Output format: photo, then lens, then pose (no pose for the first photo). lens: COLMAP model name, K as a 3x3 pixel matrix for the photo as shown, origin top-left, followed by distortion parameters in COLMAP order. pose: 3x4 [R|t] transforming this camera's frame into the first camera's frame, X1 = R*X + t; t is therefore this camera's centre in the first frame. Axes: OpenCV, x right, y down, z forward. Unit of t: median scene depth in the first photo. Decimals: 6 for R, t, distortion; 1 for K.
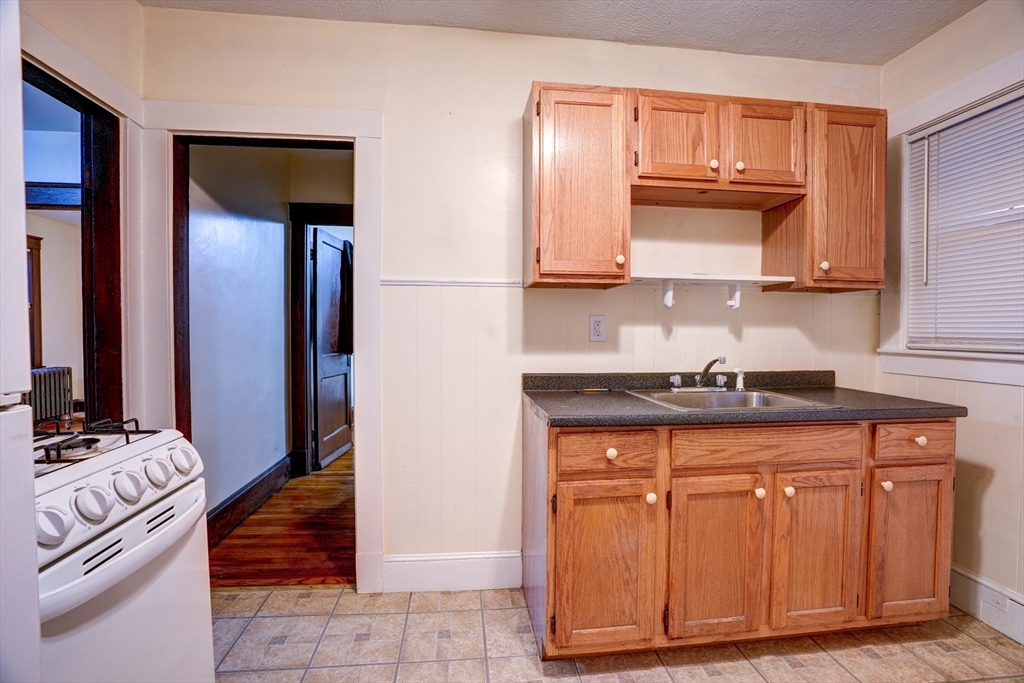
lens RADIAL K [[472.3, 0, 515.4], [0, 472.3, 341.0], [0, 0, 1]] dist [-0.070080, 0.026148]
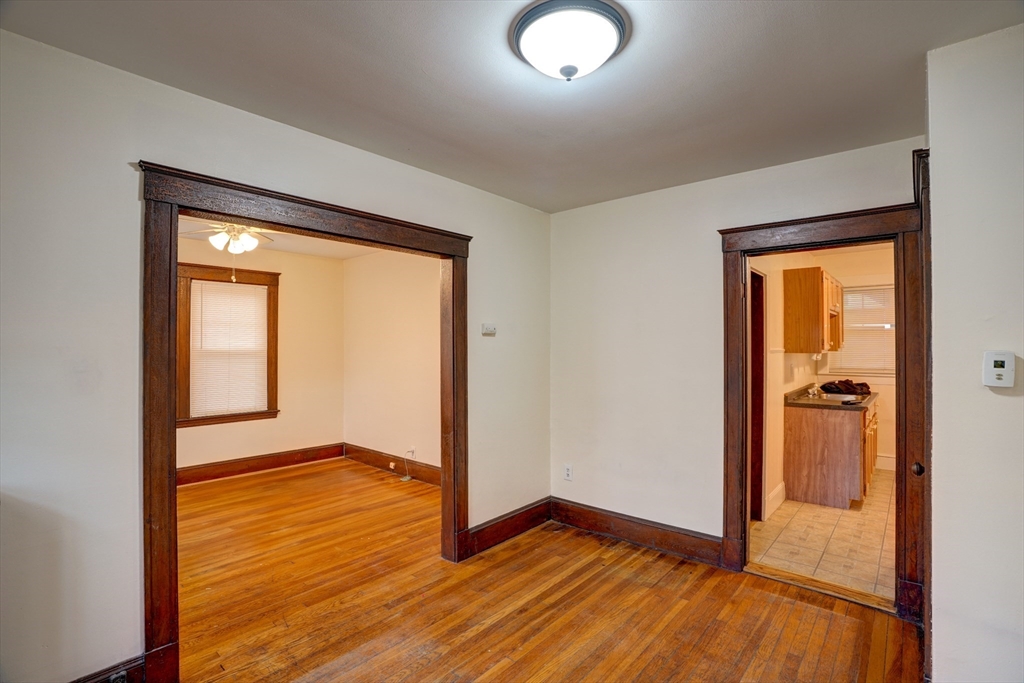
lens RADIAL K [[475.3, 0, 512.0], [0, 475.3, 341.5], [0, 0, 1]] dist [-0.069915, 0.026430]
pose [[0.743458, -0.001626, 0.668781, -2.537926], [0.022858, 0.999475, -0.022980, -0.160647], [-0.668392, 0.032371, 0.743104, 0.309104]]
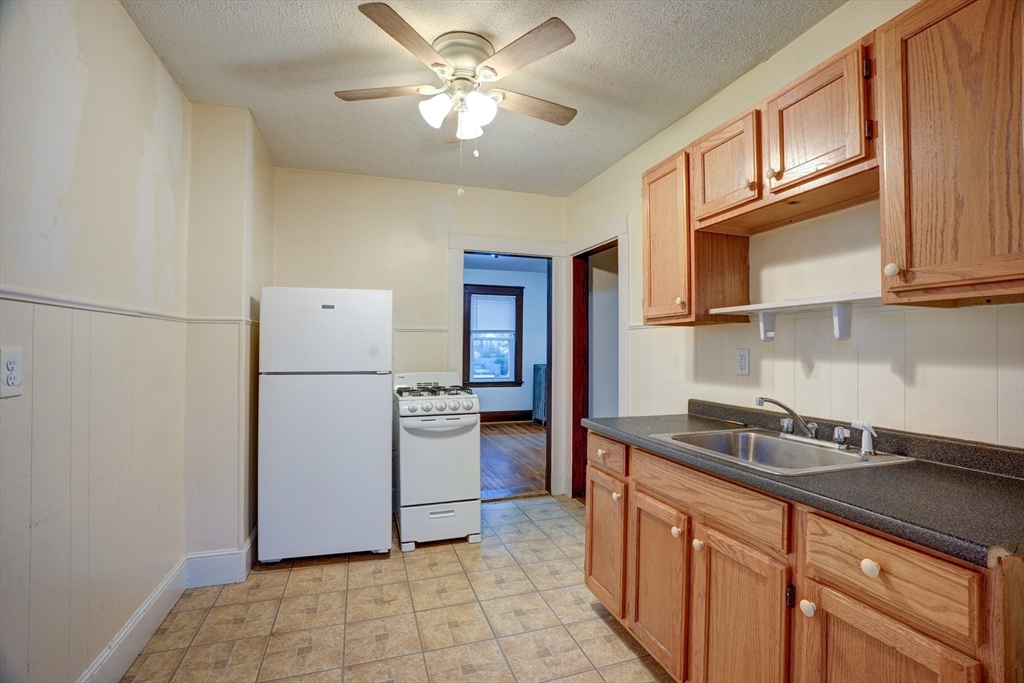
lens RADIAL K [[472.3, 0, 515.4], [0, 472.3, 341.0], [0, 0, 1]] dist [-0.070080, 0.026148]
pose [[0.203646, -0.020006, -0.978840, 1.199944], [-0.029682, 0.999205, -0.026597, -0.034935], [0.978595, 0.034471, 0.202890, 0.374307]]
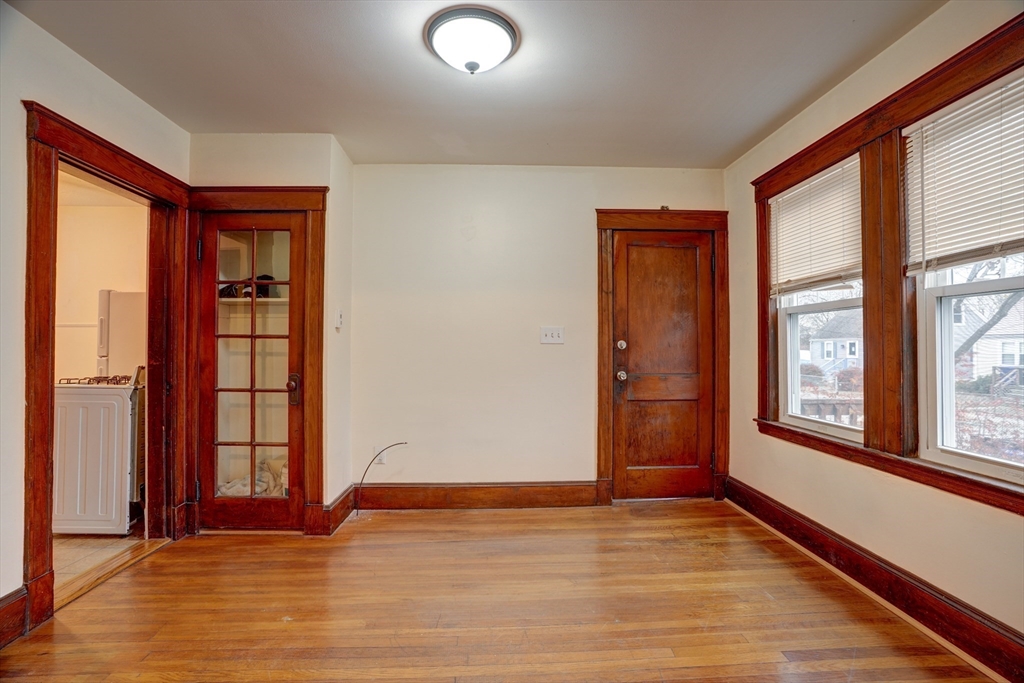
lens RADIAL K [[472.3, 0, 515.4], [0, 472.3, 341.0], [0, 0, 1]] dist [-0.070080, 0.026148]
pose [[-0.997714, -0.005191, 0.067373, -2.056156], [-0.004344, 0.999910, 0.012714, -0.054445], [-0.067433, 0.012392, -0.997647, 1.941367]]
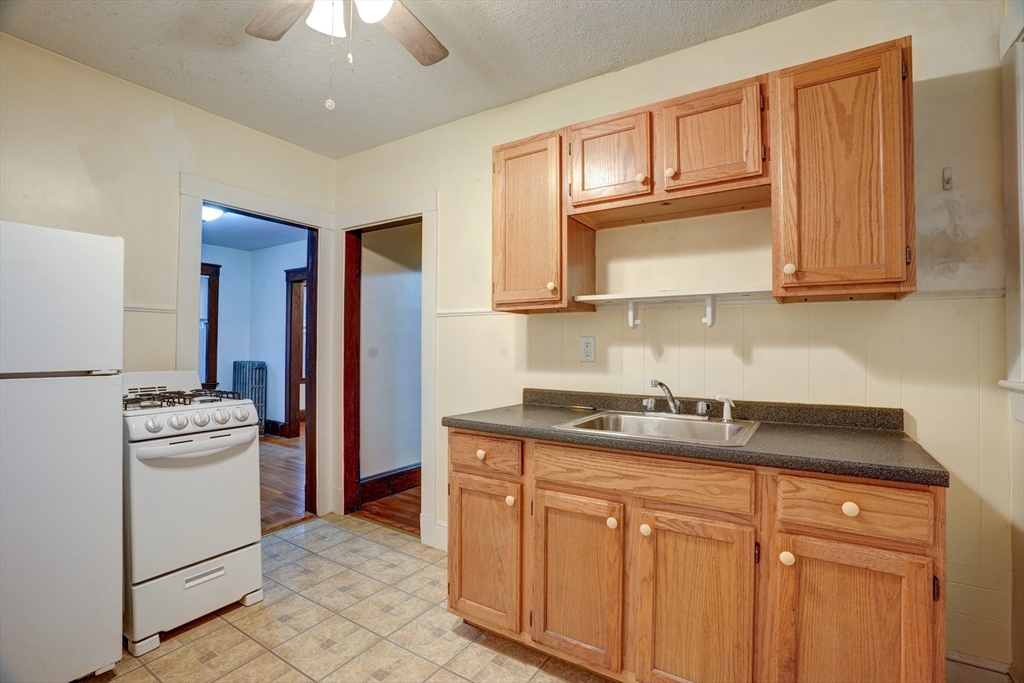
lens RADIAL K [[472.3, 0, 515.4], [0, 472.3, 341.0], [0, 0, 1]] dist [-0.070080, 0.026148]
pose [[0.773261, -0.009665, -0.634014, 0.823756], [-0.016956, 0.999211, -0.035912, -0.005022], [0.633861, 0.038519, 0.772487, 0.098831]]
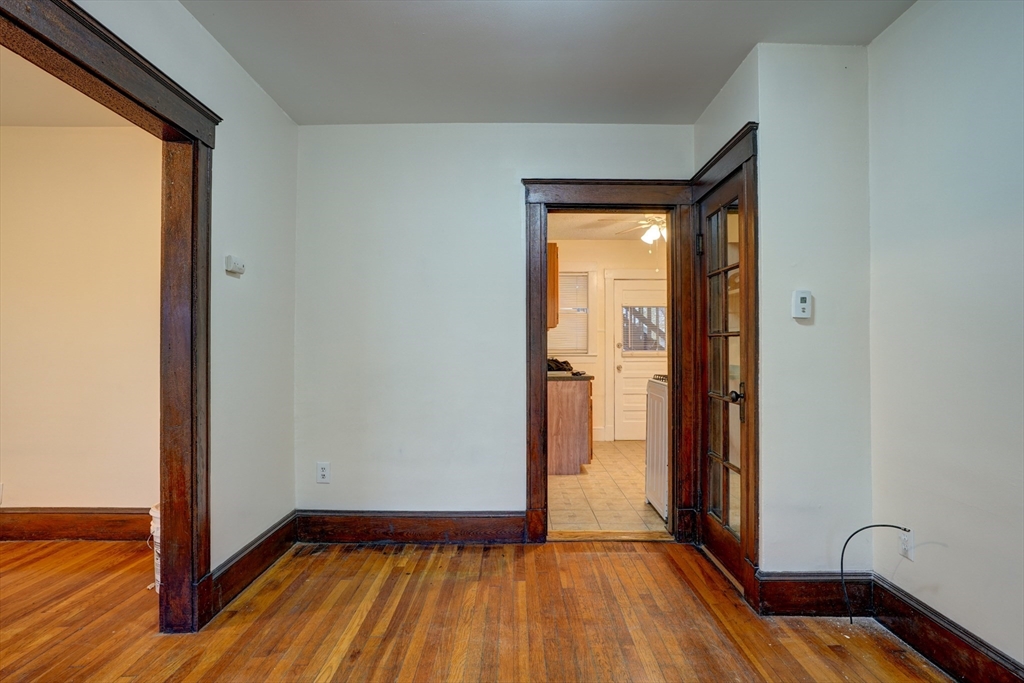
lens RADIAL K [[548.8, 0, 512.0], [0, 548.8, 341.5], [0, 0, 1]] dist [-0.061611, 0.036176]
pose [[0.123749, 0.007736, 0.992283, -2.661868], [0.025422, 0.999617, -0.010964, -0.024945], [-0.991988, 0.026583, 0.123505, 0.851674]]
